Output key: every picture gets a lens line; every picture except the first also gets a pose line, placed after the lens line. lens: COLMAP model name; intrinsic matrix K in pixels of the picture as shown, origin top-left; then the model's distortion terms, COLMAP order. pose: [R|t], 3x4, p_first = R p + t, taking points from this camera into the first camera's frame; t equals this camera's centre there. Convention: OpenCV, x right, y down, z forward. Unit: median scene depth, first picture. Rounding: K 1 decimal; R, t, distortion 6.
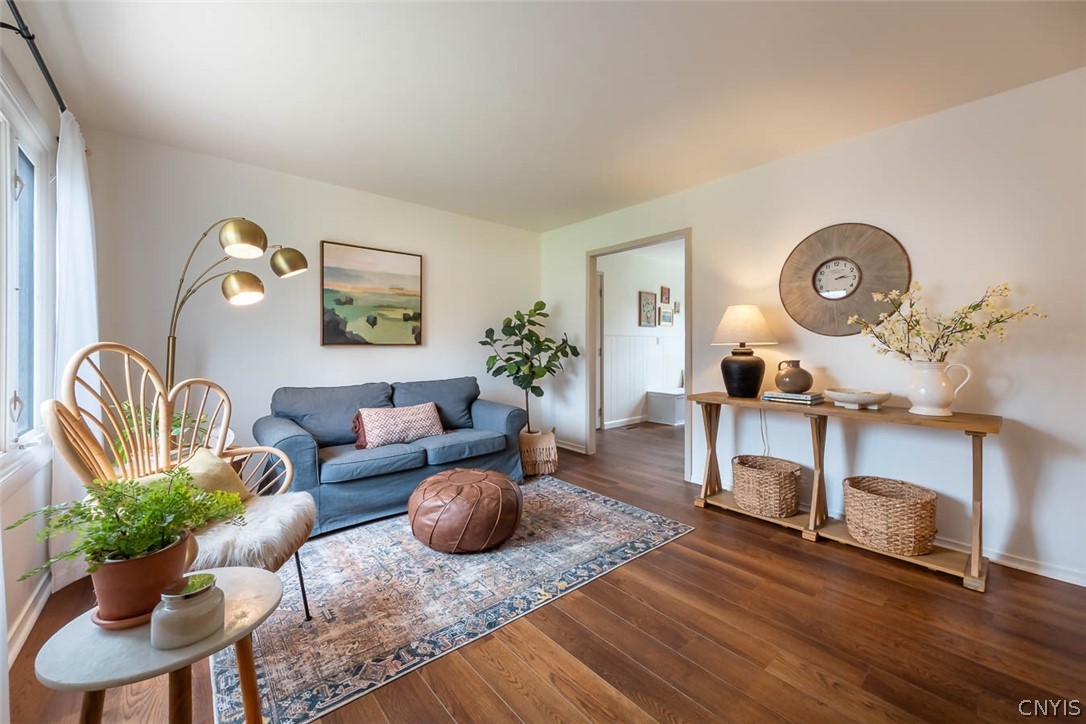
lens RADIAL K [[433.1, 0, 546.4], [0, 433.1, 348.0], [0, 0, 1]] dist [0.000579, -0.000048]
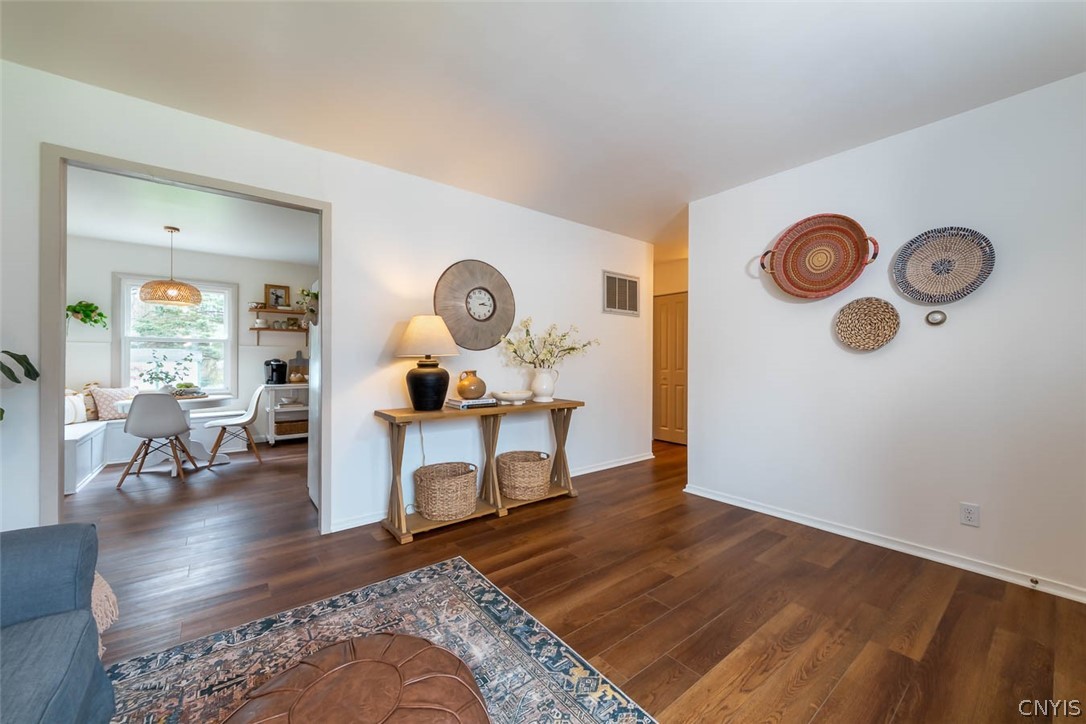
lens RADIAL K [[414.7, 0, 543.9], [0, 414.7, 359.8], [0, 0, 1]] dist [-0.001950, -0.000217]
pose [[0.038044, -0.003729, 0.999269, -0.542883], [-0.001247, 0.999992, 0.003779, -0.004957], [-0.999275, -0.001390, 0.038039, 0.811226]]
